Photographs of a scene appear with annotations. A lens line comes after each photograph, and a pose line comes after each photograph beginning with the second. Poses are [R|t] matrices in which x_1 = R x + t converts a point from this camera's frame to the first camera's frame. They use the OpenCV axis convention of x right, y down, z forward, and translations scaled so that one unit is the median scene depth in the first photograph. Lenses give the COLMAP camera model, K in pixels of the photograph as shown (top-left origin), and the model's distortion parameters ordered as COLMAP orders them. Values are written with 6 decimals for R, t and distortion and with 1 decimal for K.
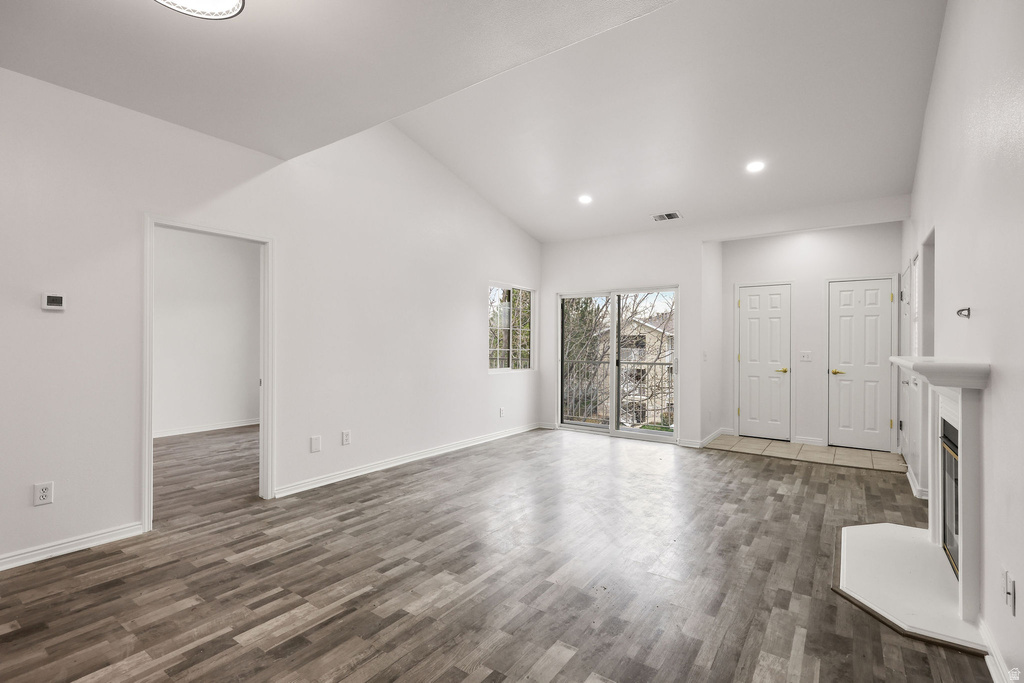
lens RADIAL K [[476.2, 0, 507.0], [0, 476.2, 342.3], [0, 0, 1]] dist [0.001315, 0.000400]
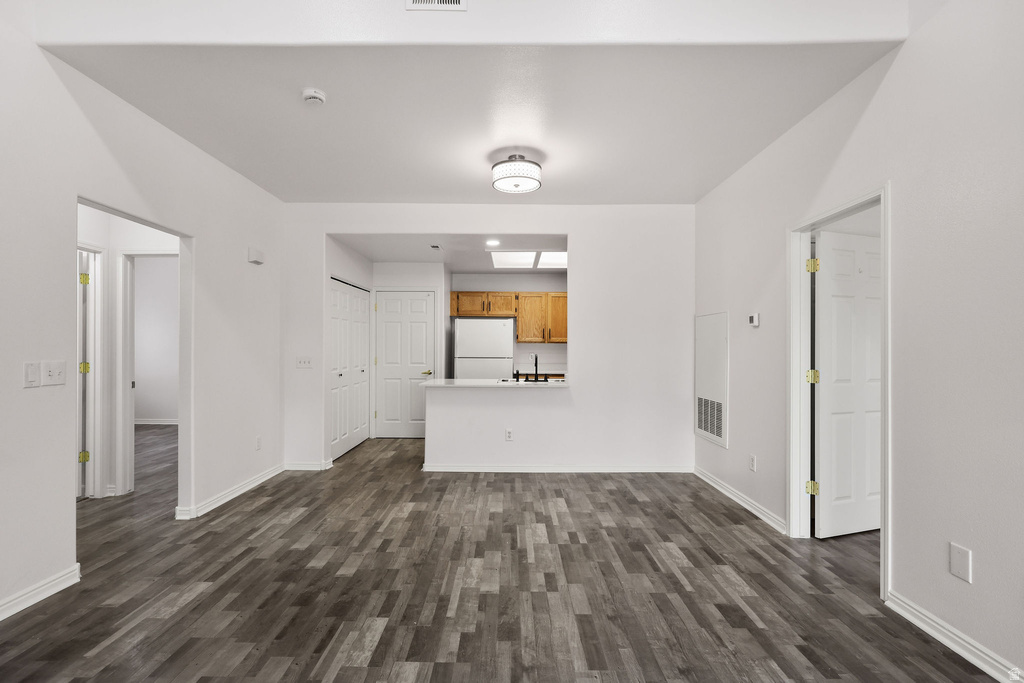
lens RADIAL K [[477.3, 0, 508.7], [0, 477.3, 346.6], [0, 0, 1]] dist [0.000965, 0.000168]
pose [[-0.813996, -0.012911, -0.580728, 0.344254], [-0.010013, 0.999916, -0.008196, 0.004466], [0.580785, -0.000857, -0.814057, 1.521410]]
